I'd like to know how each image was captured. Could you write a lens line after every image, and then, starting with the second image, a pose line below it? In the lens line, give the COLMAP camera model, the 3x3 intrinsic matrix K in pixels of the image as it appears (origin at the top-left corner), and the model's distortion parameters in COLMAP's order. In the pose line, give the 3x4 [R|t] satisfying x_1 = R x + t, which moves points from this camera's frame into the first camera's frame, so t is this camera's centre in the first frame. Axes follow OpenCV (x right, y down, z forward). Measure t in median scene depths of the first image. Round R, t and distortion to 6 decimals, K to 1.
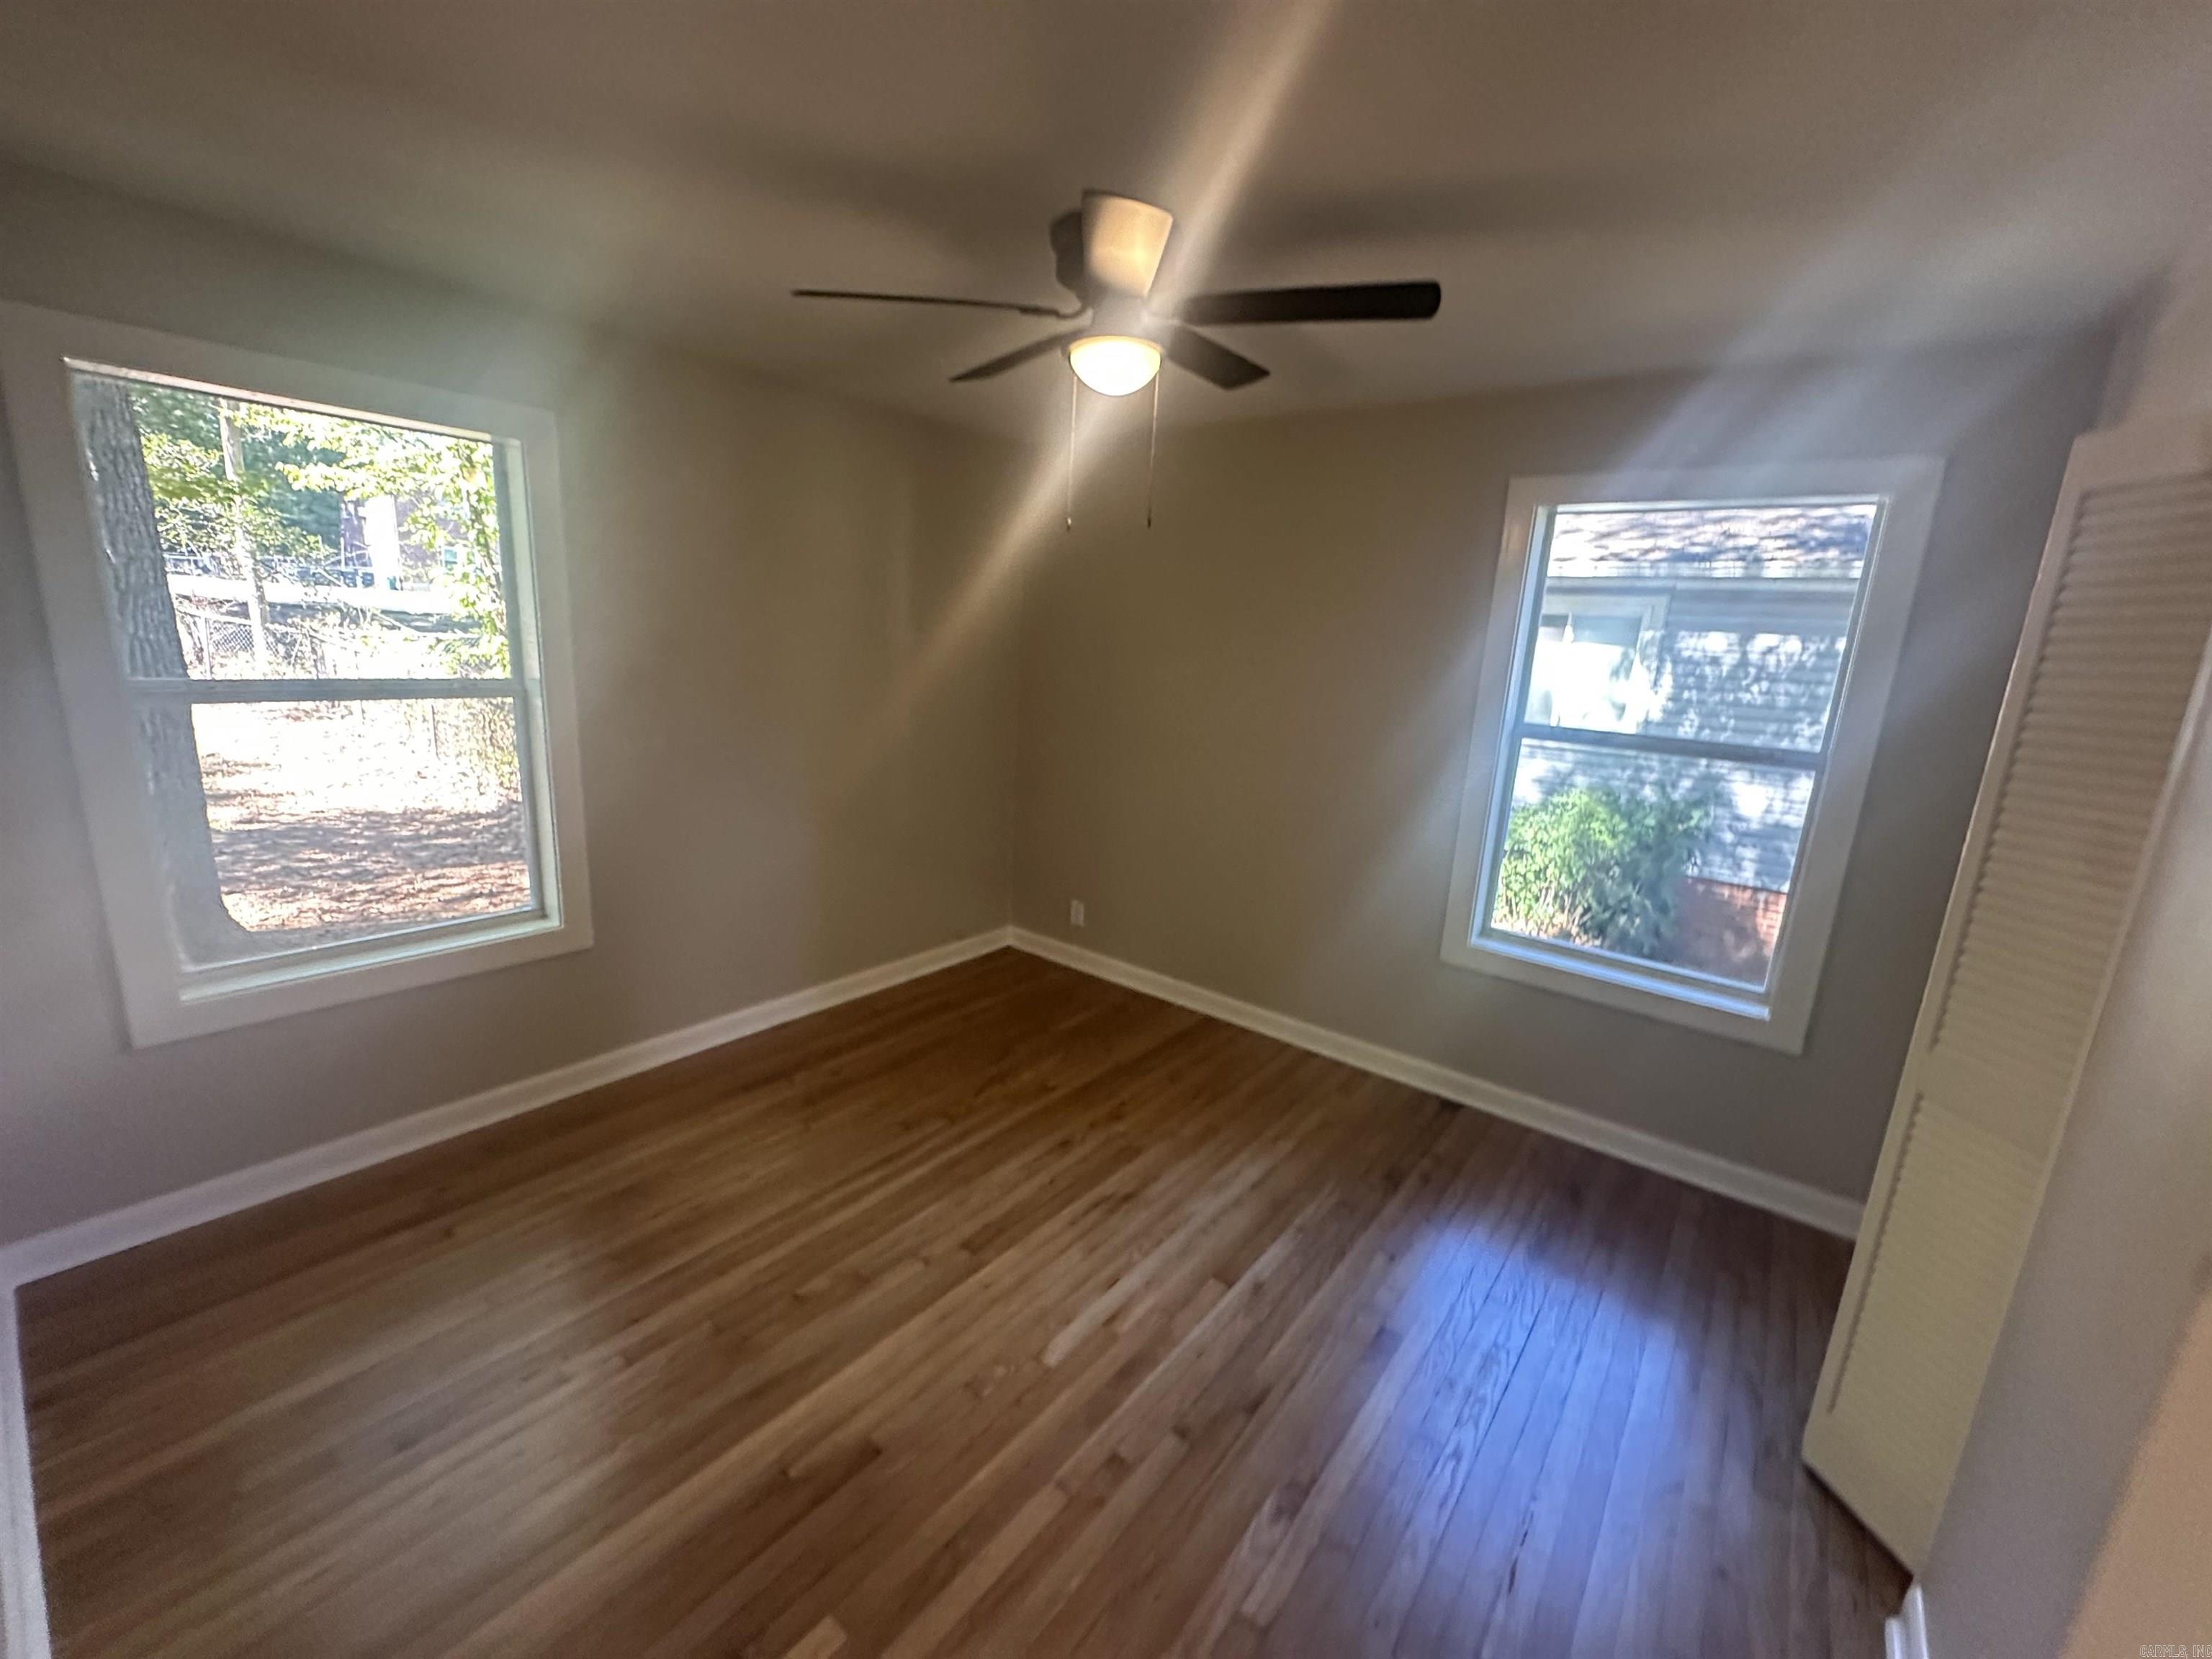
lens RADIAL K [[880.3, 0, 1109.0], [0, 880.3, 842.9], [0, 0, 1]] dist [-0.001008, 0.000265]
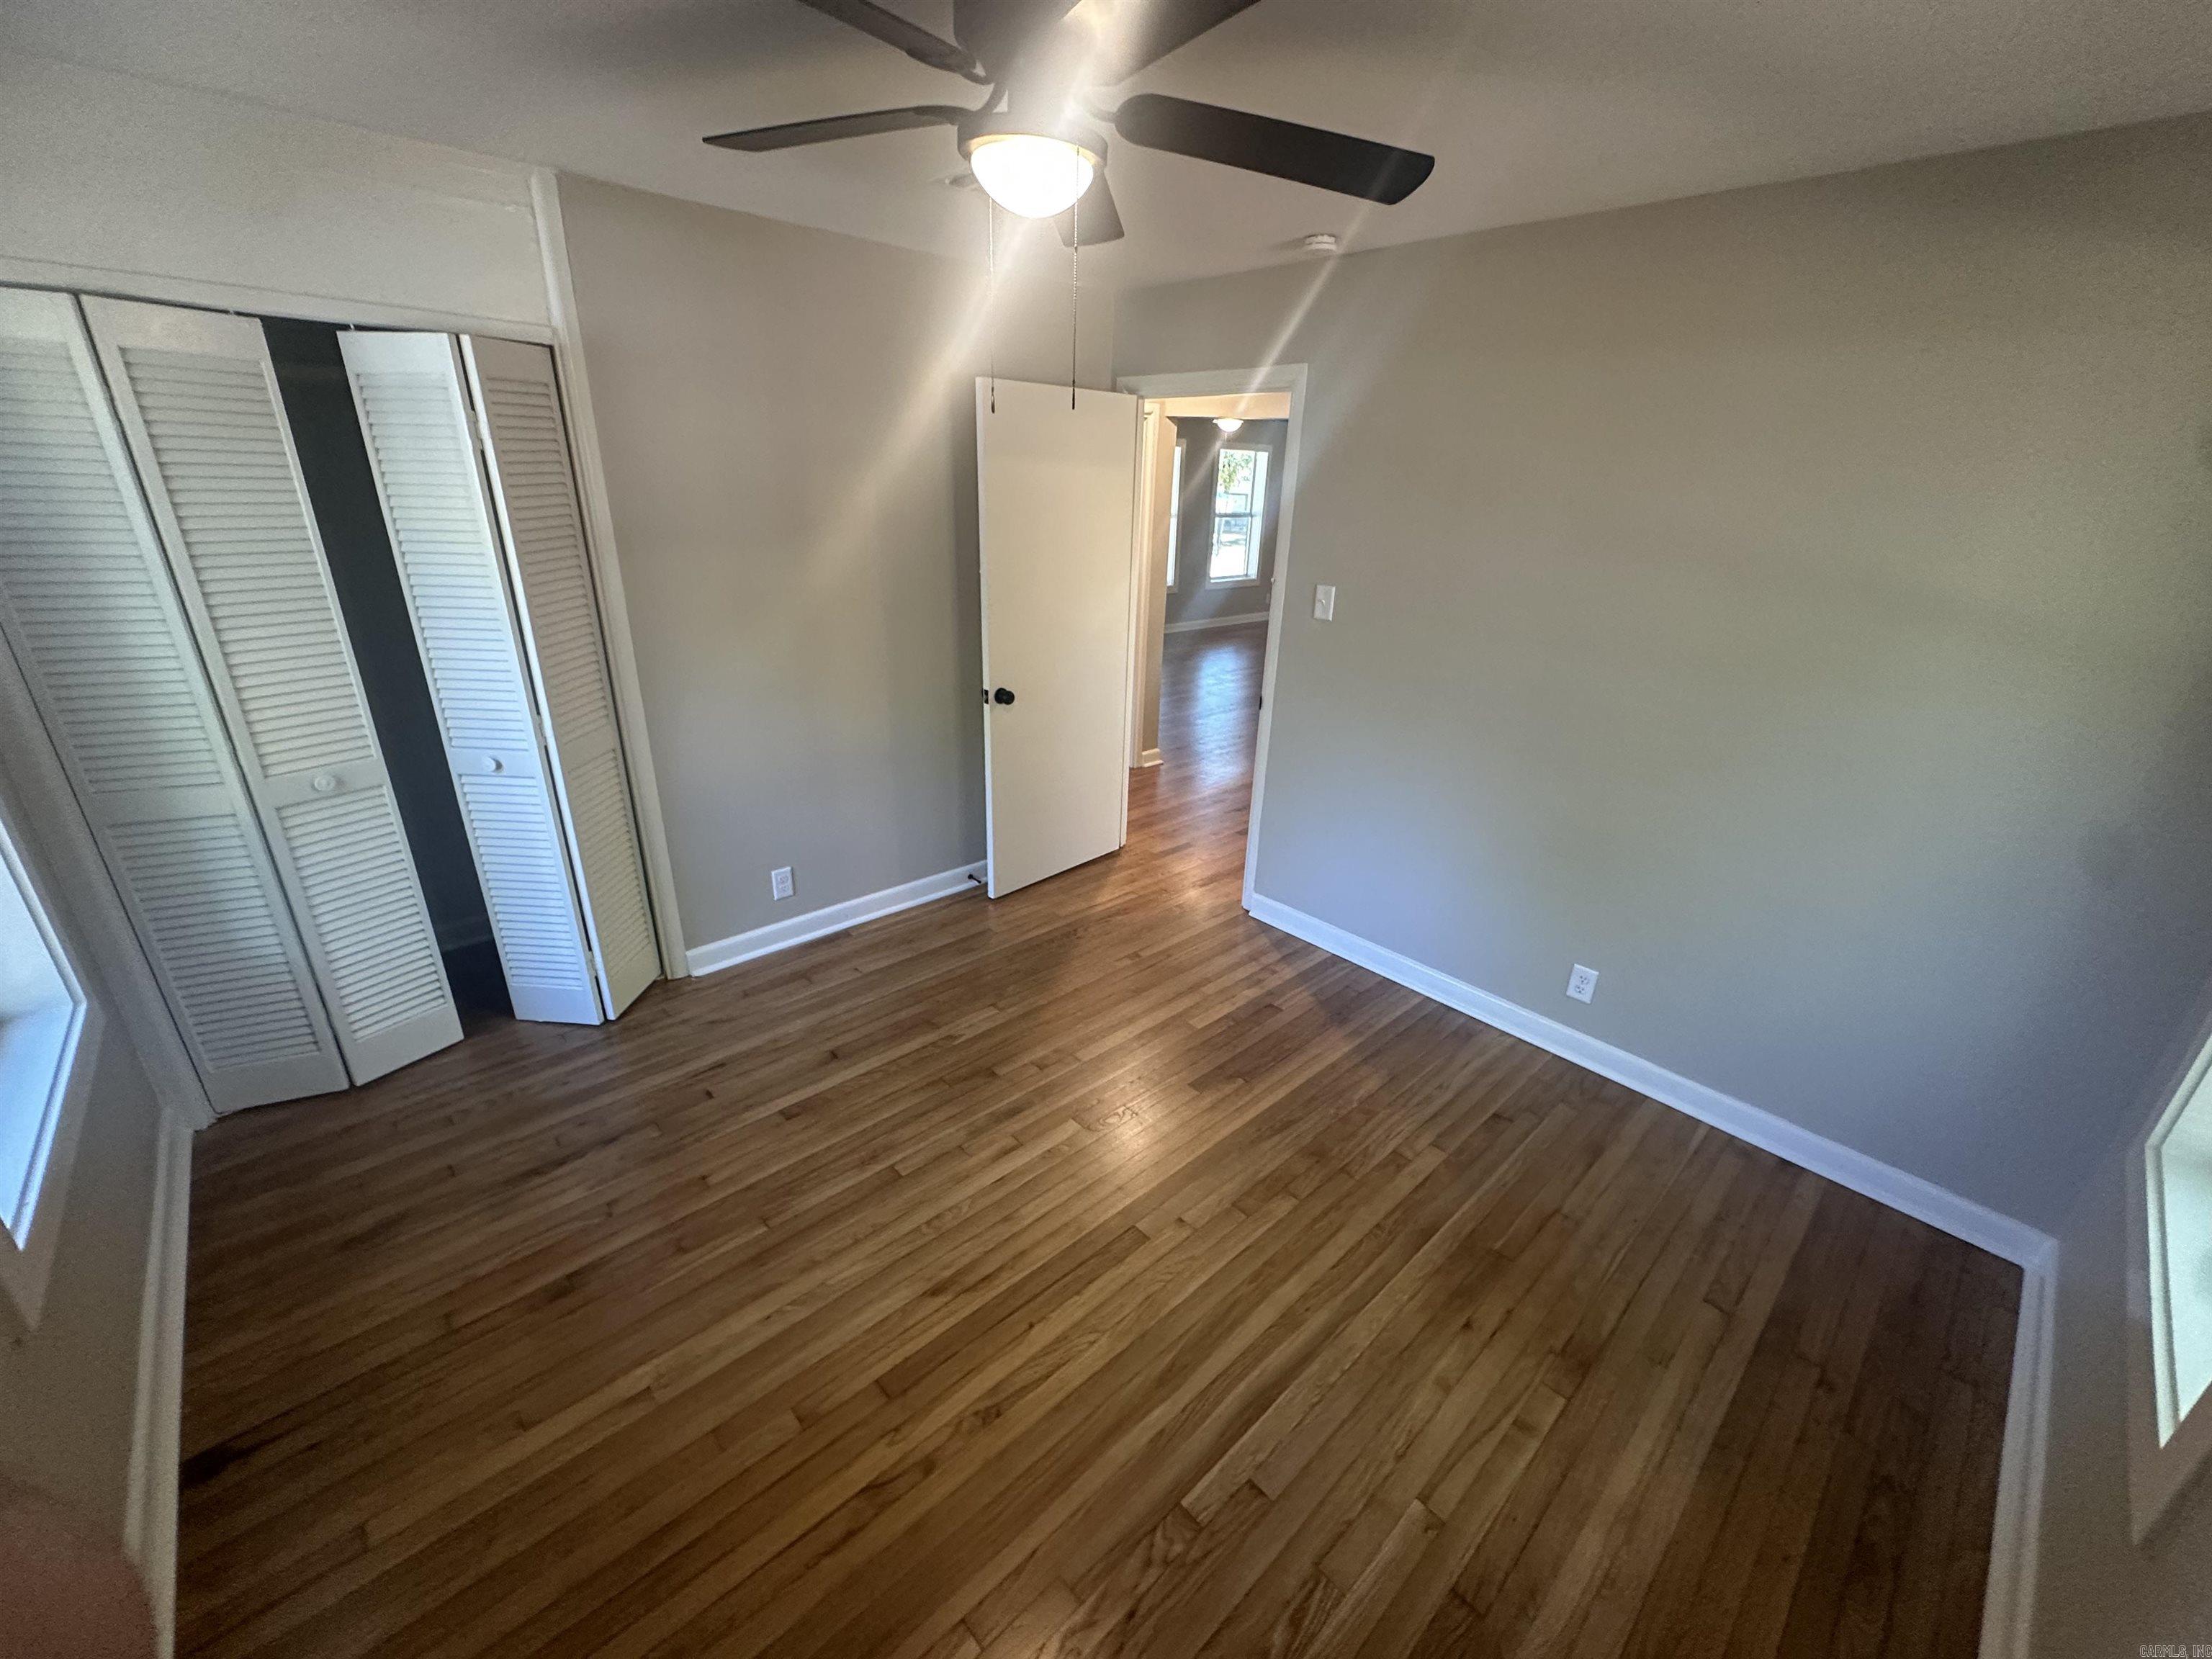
lens RADIAL K [[880.3, 0, 1105.4], [0, 880.3, 838.1], [0, 0, 1]] dist [-0.001008, 0.000265]
pose [[-0.983176, -0.130981, 0.127318, -0.175329], [-0.036028, 0.822367, 0.567815, -0.385482], [-0.179075, 0.553675, -0.813250, 1.425335]]
